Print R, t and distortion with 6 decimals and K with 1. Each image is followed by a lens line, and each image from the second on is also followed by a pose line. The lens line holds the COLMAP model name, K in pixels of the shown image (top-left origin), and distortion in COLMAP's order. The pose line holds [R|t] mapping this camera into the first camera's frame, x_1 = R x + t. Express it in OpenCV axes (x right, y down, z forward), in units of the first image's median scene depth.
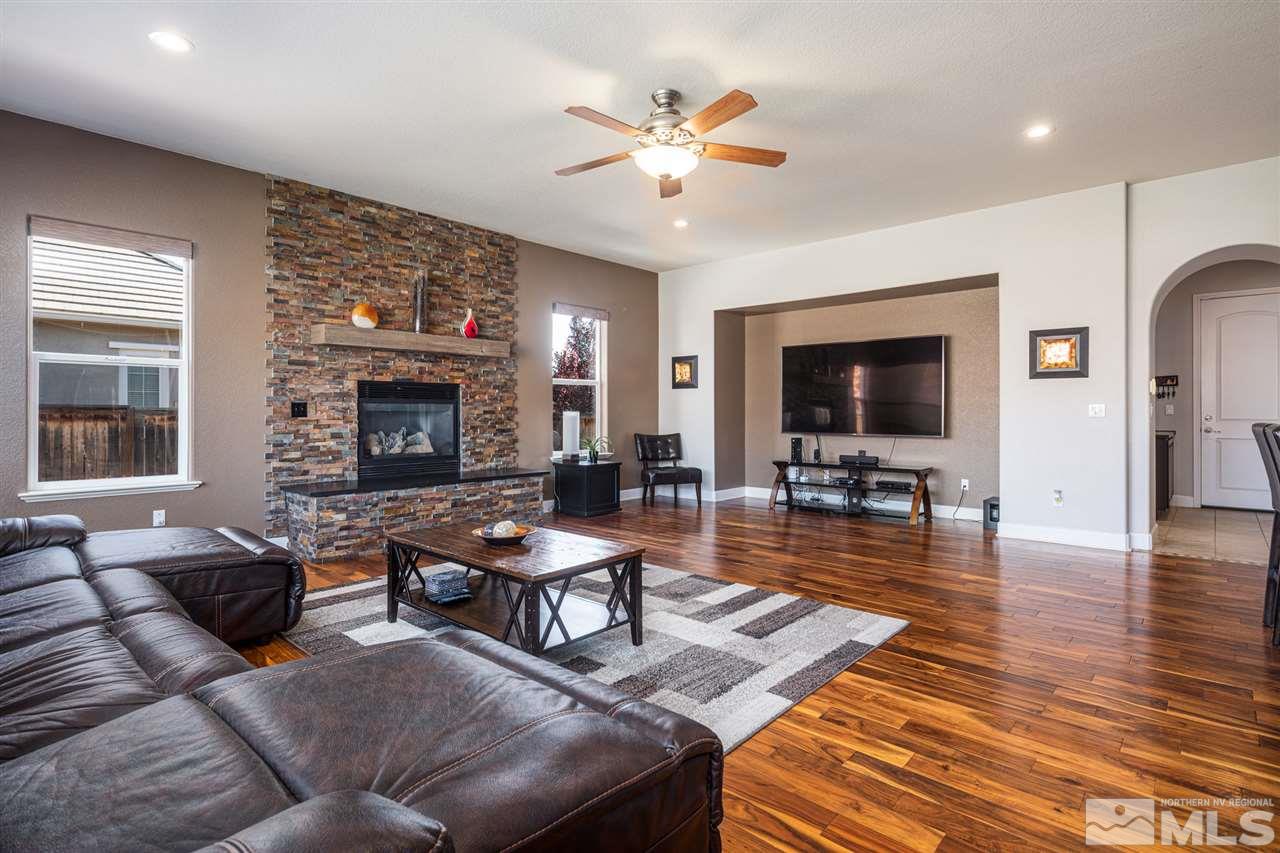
lens RADIAL K [[619.2, 0, 632.0], [0, 619.2, 408.6], [0, 0, 1]] dist [0.000827, -0.000357]
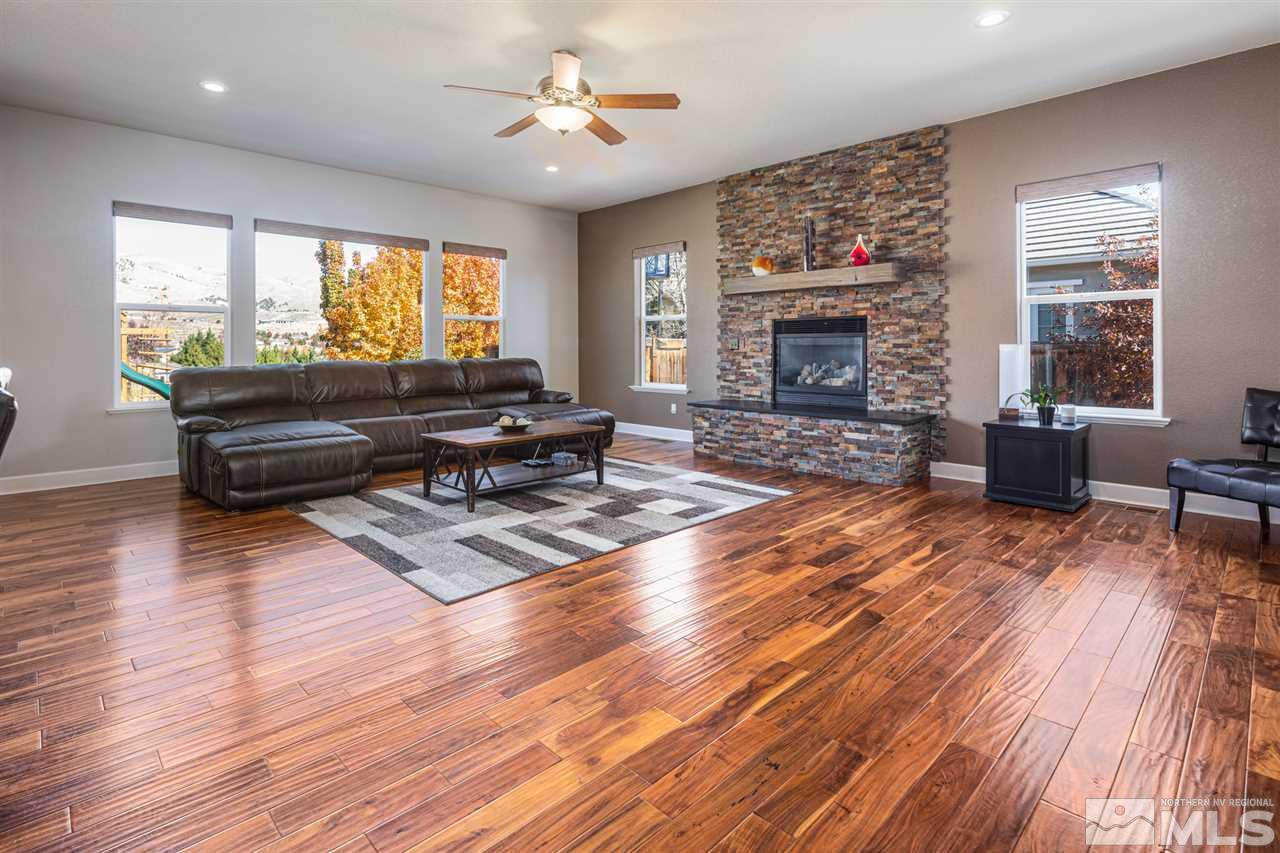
lens RADIAL K [[619.2, 0, 639.1], [0, 619.2, 349.2], [0, 0, 1]] dist [0.000827, -0.000357]
pose [[-0.040393, 0.004427, -0.999174, 0.727942], [0.008881, 0.999952, 0.004072, 0.004445], [0.999144, -0.008709, -0.040431, 0.755756]]
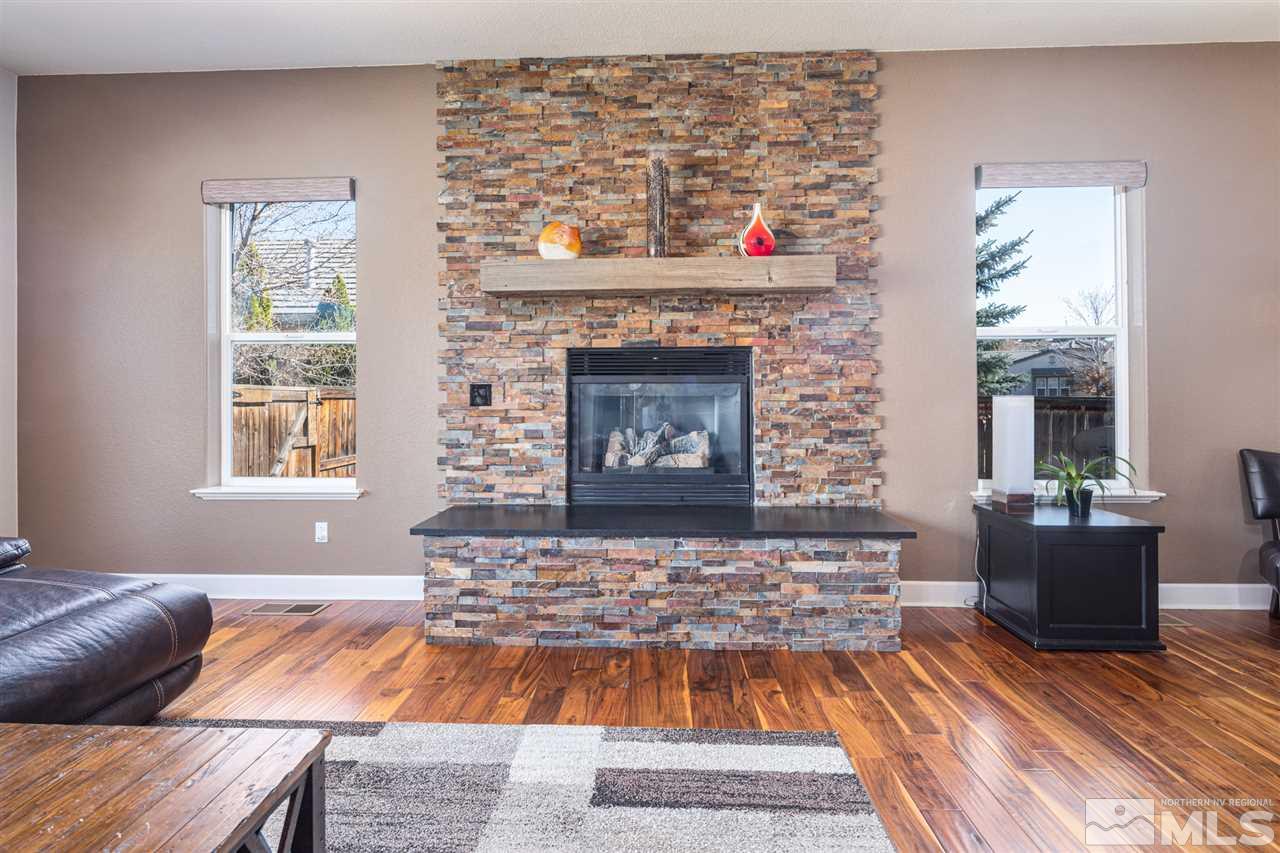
lens RADIAL K [[619.2, 0, 631.0], [0, 619.2, 395.6], [0, 0, 1]] dist [0.000827, -0.000357]
pose [[0.645448, -0.004980, -0.763788, 0.079491], [0.007880, 0.999969, 0.000140, 0.003198], [0.763764, -0.006109, 0.645467, 0.612728]]
